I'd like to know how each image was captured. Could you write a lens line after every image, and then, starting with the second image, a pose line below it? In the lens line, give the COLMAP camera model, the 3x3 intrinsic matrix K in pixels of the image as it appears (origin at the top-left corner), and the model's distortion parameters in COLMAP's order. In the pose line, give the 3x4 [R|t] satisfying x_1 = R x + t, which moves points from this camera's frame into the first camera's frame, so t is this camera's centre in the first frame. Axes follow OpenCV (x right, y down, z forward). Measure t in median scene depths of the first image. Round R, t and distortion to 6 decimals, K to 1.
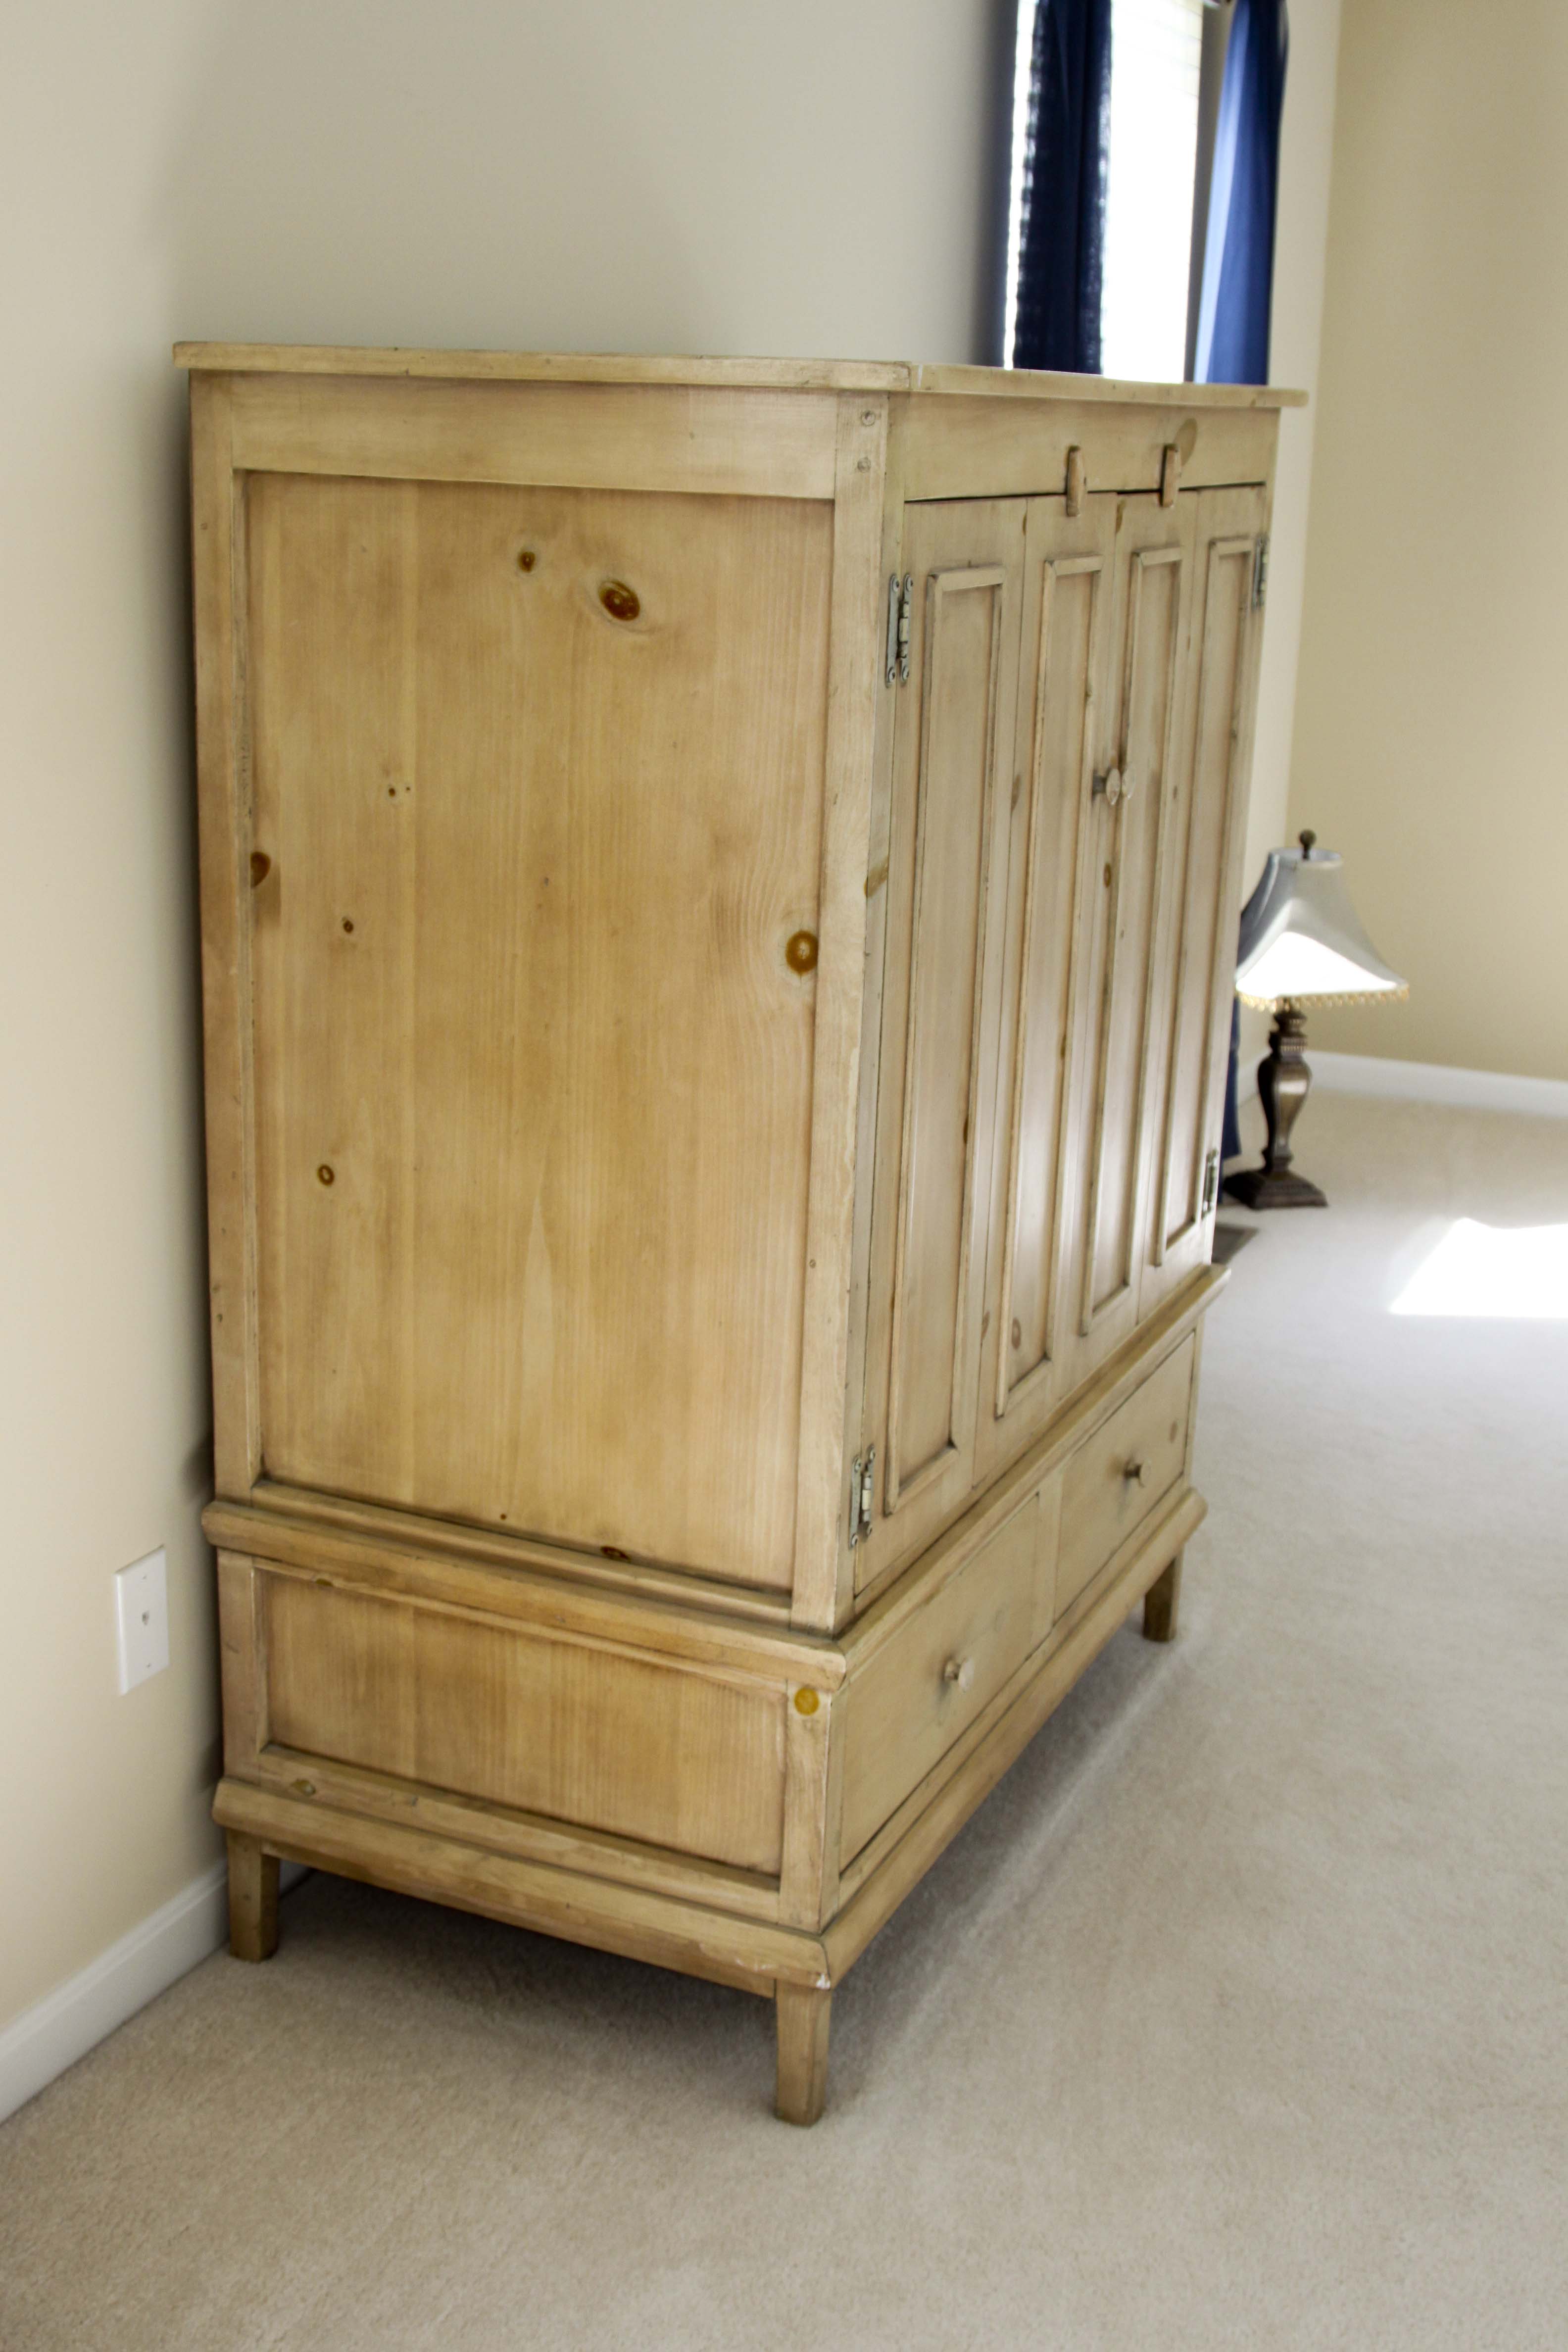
lens RADIAL K [[2785.4, 0, 808.6], [0, 2785.4, 1193.0], [0, 0, 1]] dist [-0.096550, 0.000000]
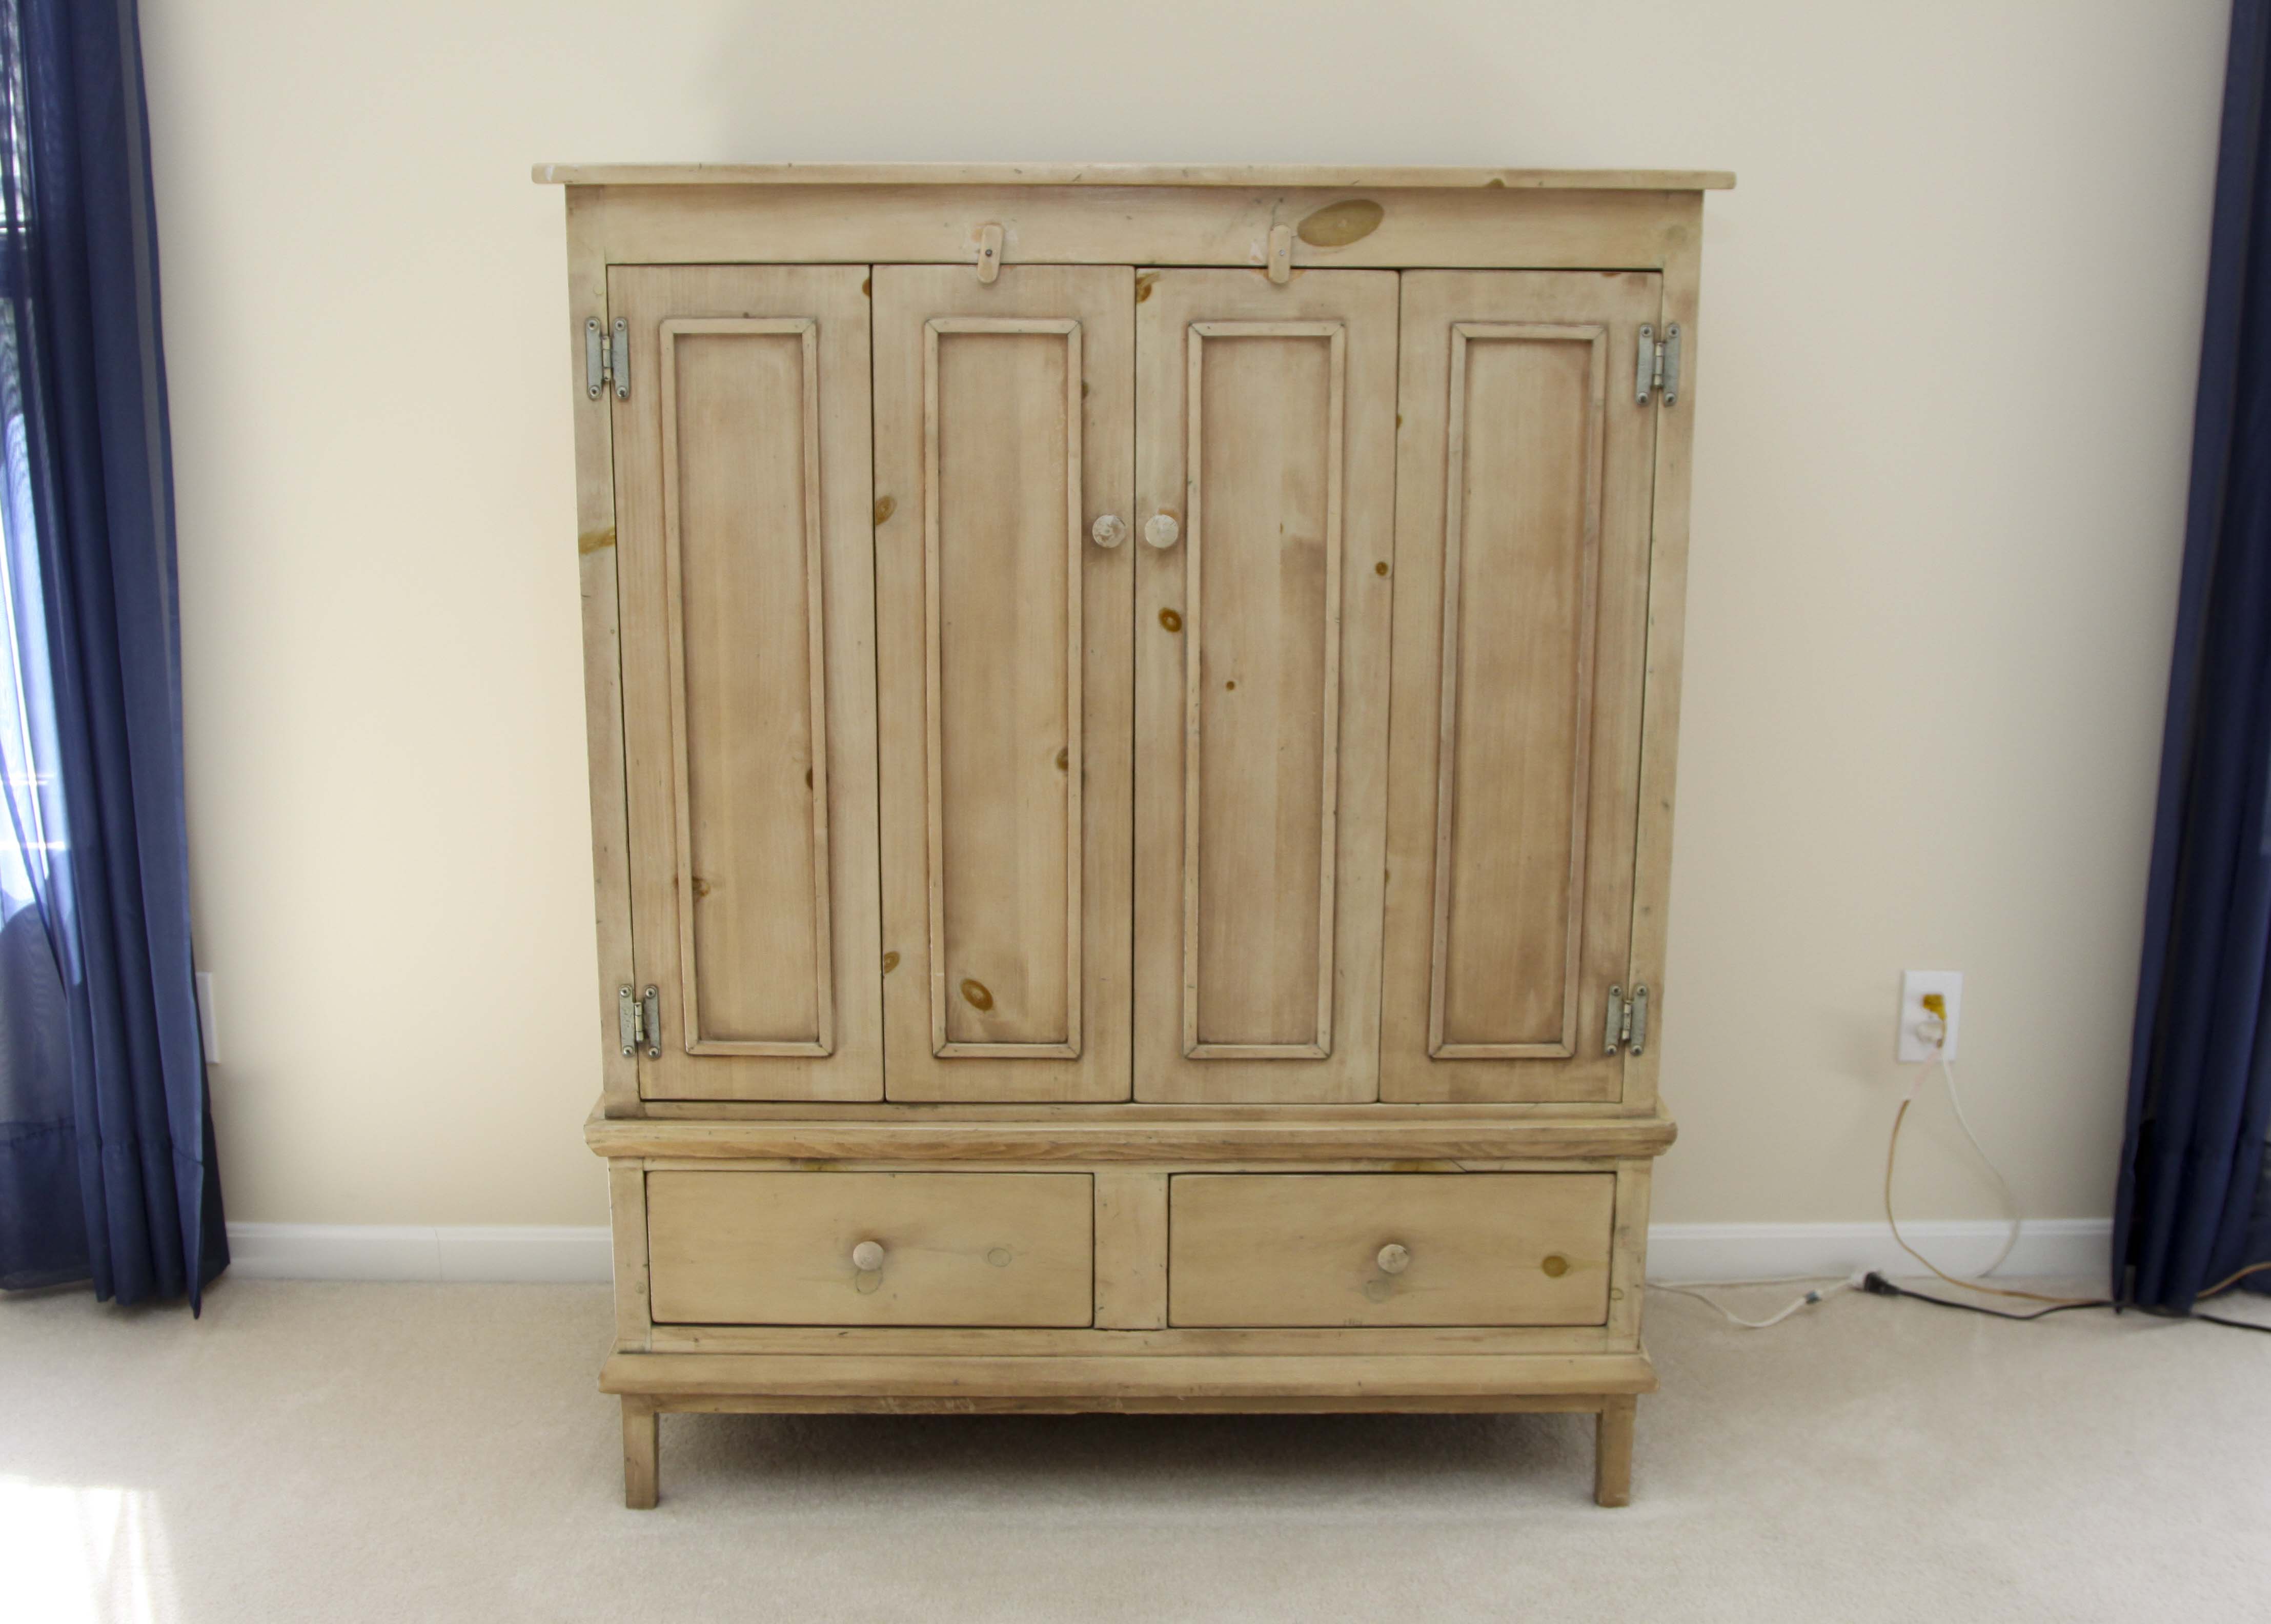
lens RADIAL K [[2687.6, 0, 1124.8], [0, 2687.6, 812.3], [0, 0, 1]] dist [-0.126759, 0.000000]
pose [[0.403774, 0.181830, -0.896607, 1.165503], [-0.245418, 0.965656, 0.085313, -0.141787], [0.881327, 0.185596, 0.434532, 0.611540]]
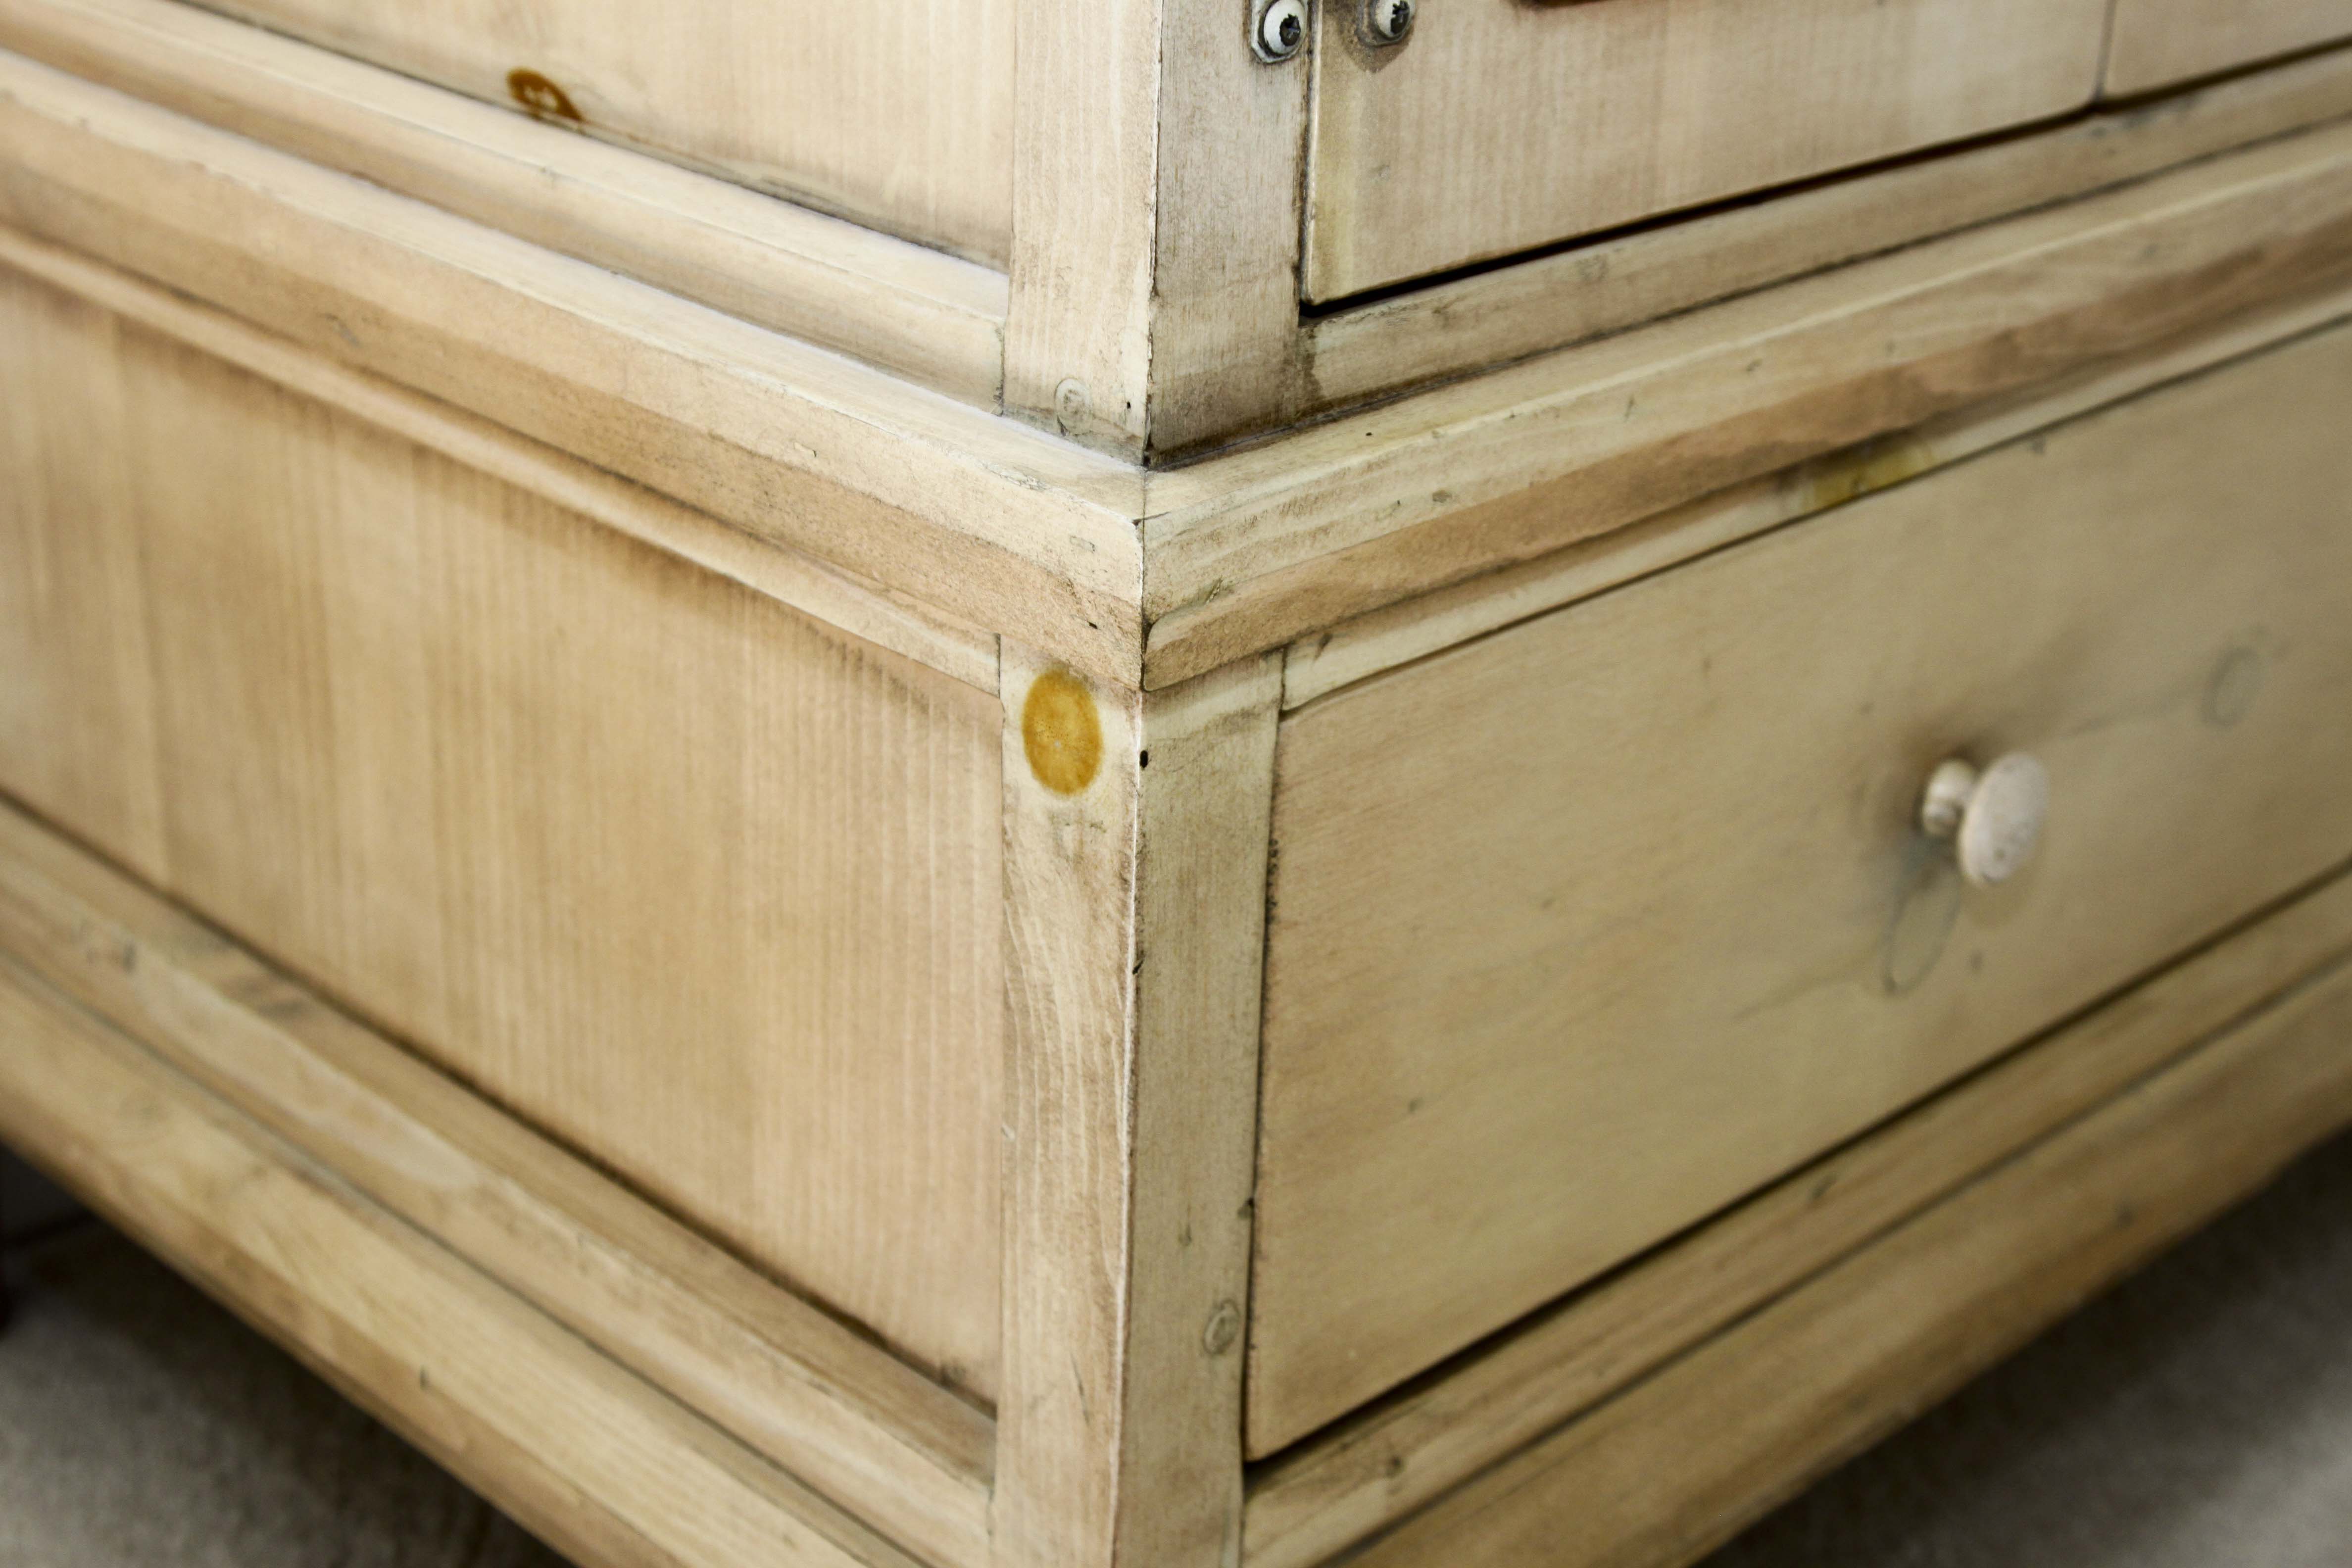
lens RADIAL K [[3698.7, 0, 1209.2], [0, 3698.7, 795.8], [0, 0, 1]] dist [-0.011344, 0.000000]
pose [[0.931395, 0.140871, -0.335646, 0.112649], [-0.098849, 0.985313, 0.139236, 0.138702], [0.350330, -0.096506, 0.931641, 0.689101]]
